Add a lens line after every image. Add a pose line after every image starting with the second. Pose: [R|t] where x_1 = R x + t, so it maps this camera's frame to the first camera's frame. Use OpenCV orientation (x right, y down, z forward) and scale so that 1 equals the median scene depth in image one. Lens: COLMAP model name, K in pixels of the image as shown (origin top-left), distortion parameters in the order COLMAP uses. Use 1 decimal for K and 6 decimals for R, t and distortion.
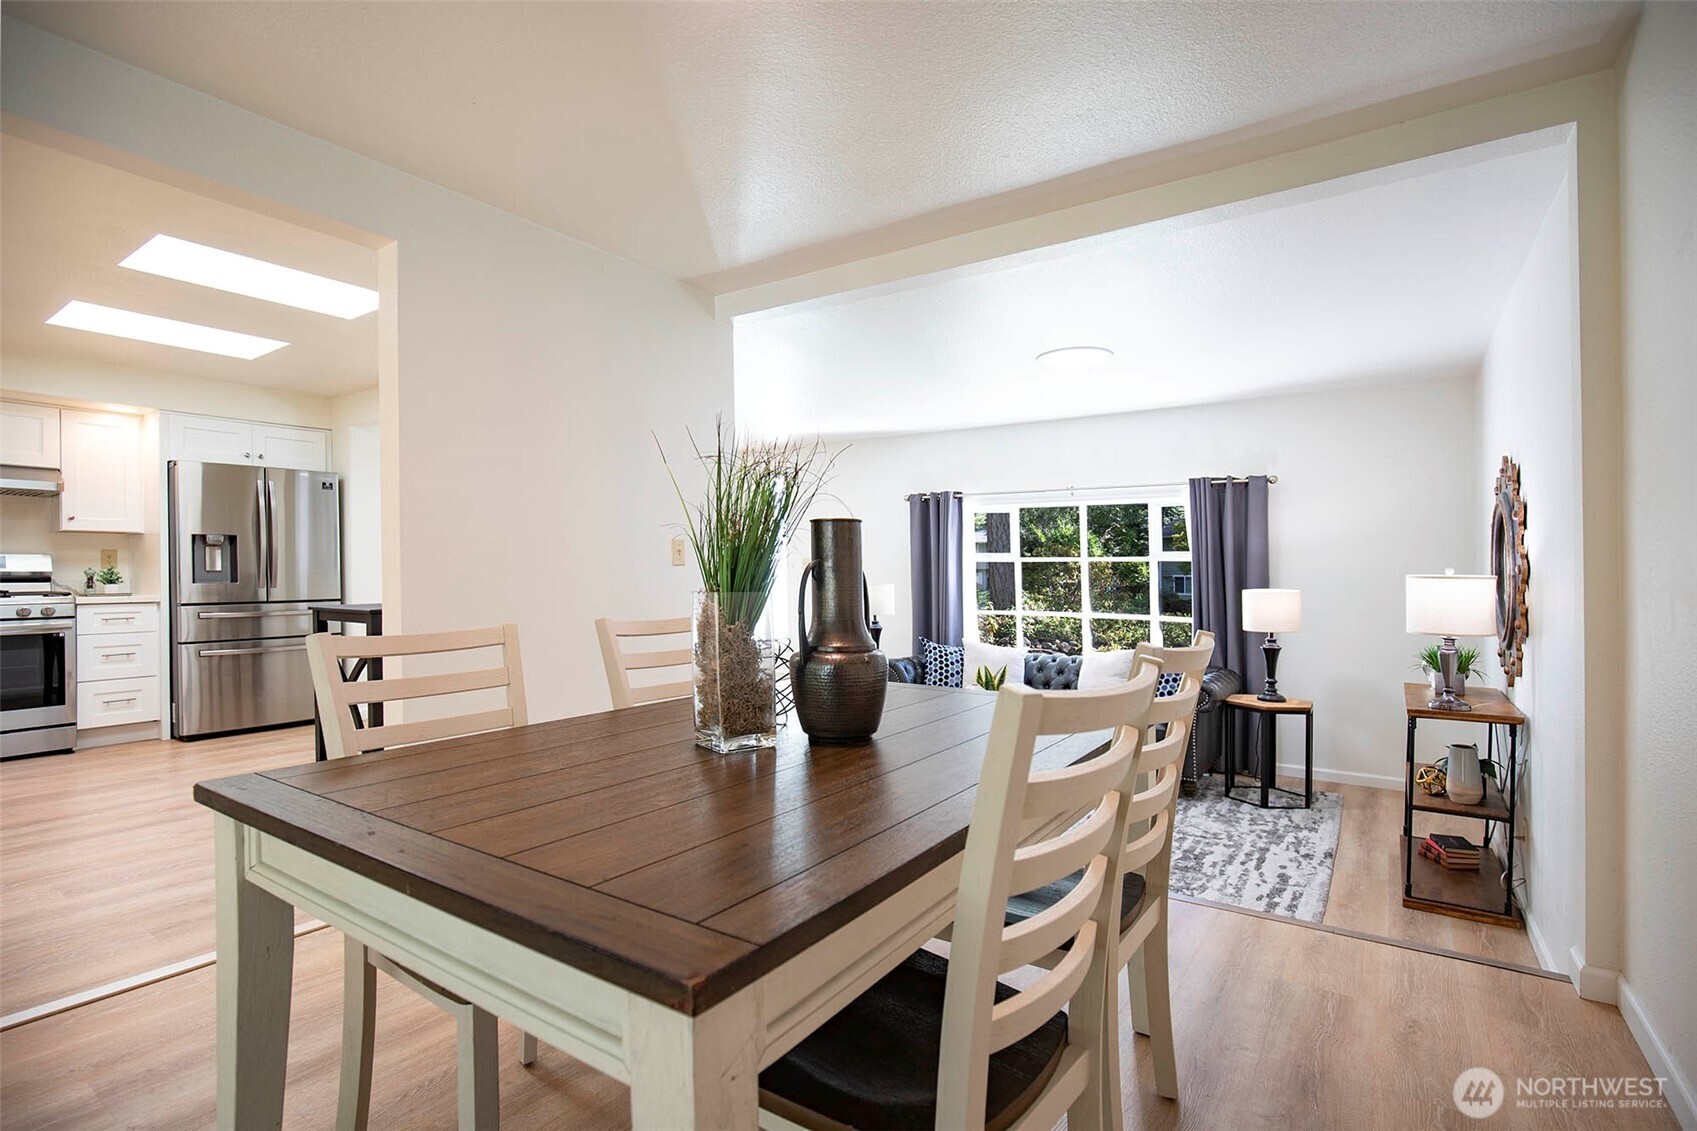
lens RADIAL K [[790.7, 0, 834.9], [0, 790.7, 558.3], [0, 0, 1]] dist [-0.032139, 0.006618]
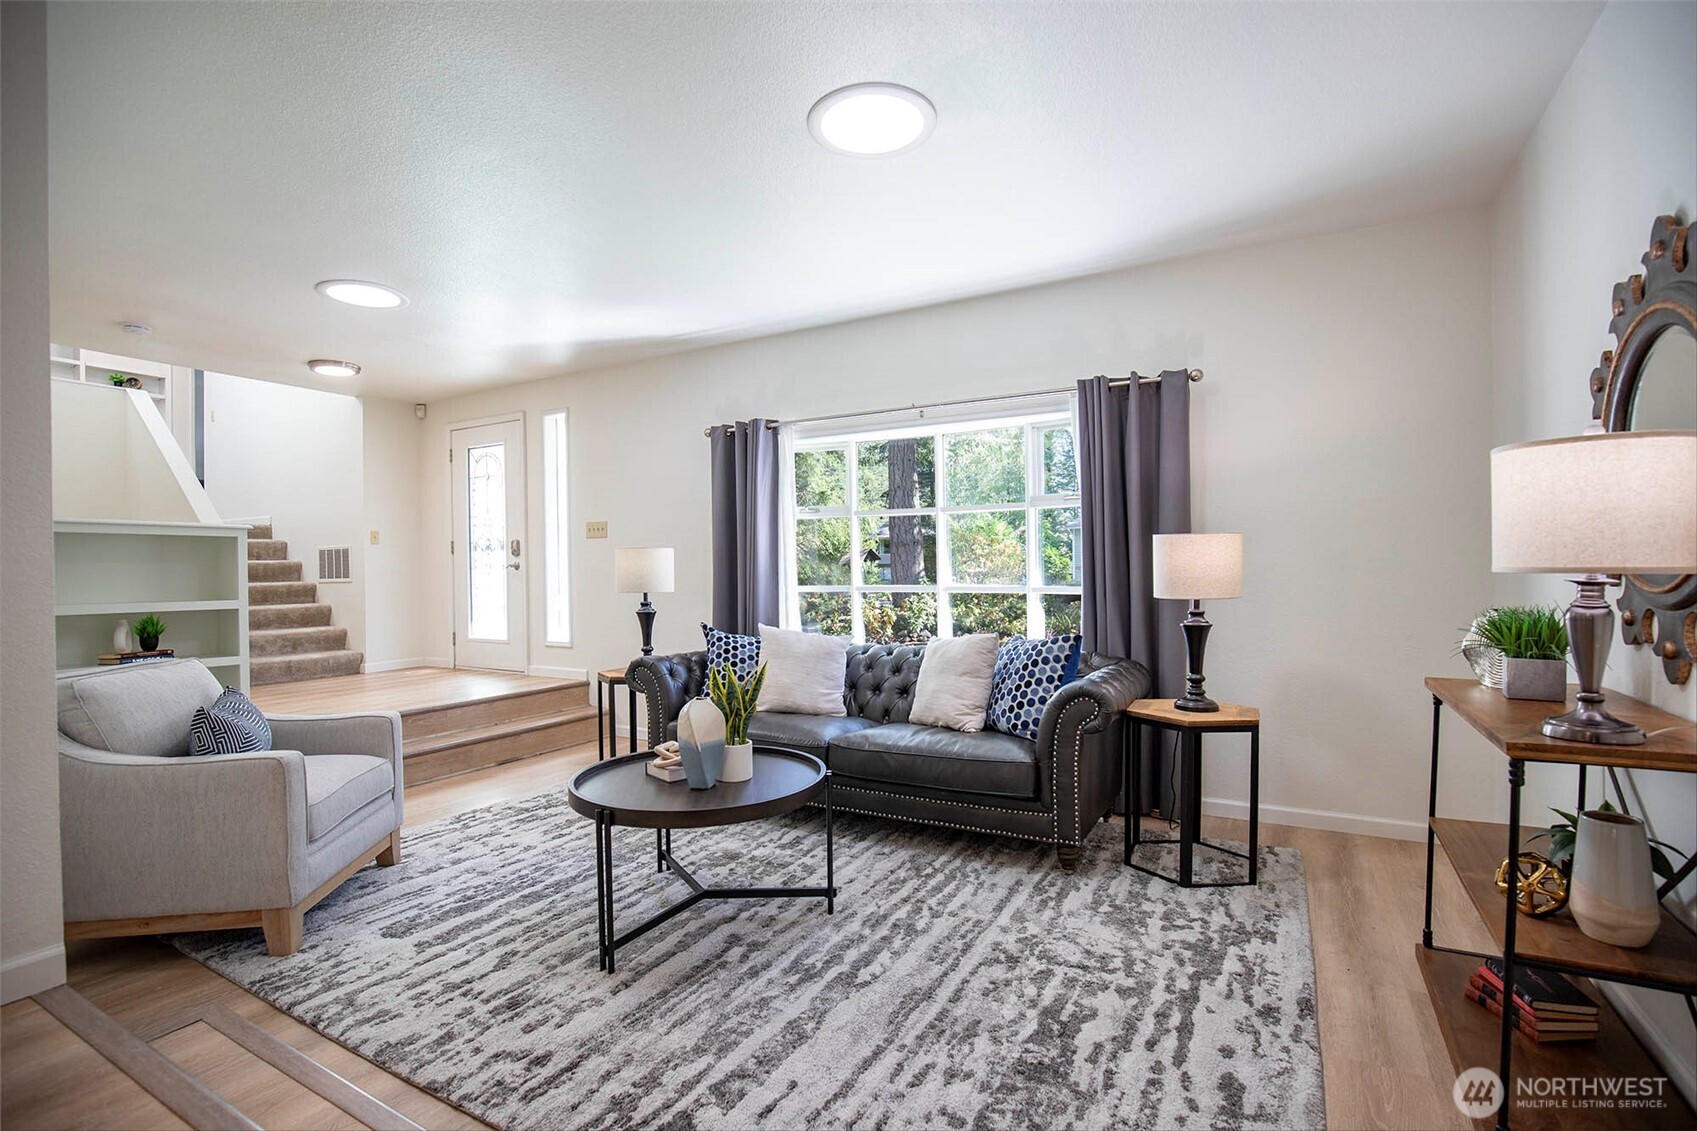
lens RADIAL K [[790.7, 0, 858.2], [0, 790.7, 580.6], [0, 0, 1]] dist [-0.032139, 0.006618]
pose [[0.992704, -0.011791, 0.119999, 0.218426], [0.008097, 0.999479, 0.031228, 0.058273], [-0.120305, -0.030029, 0.992283, 0.418151]]
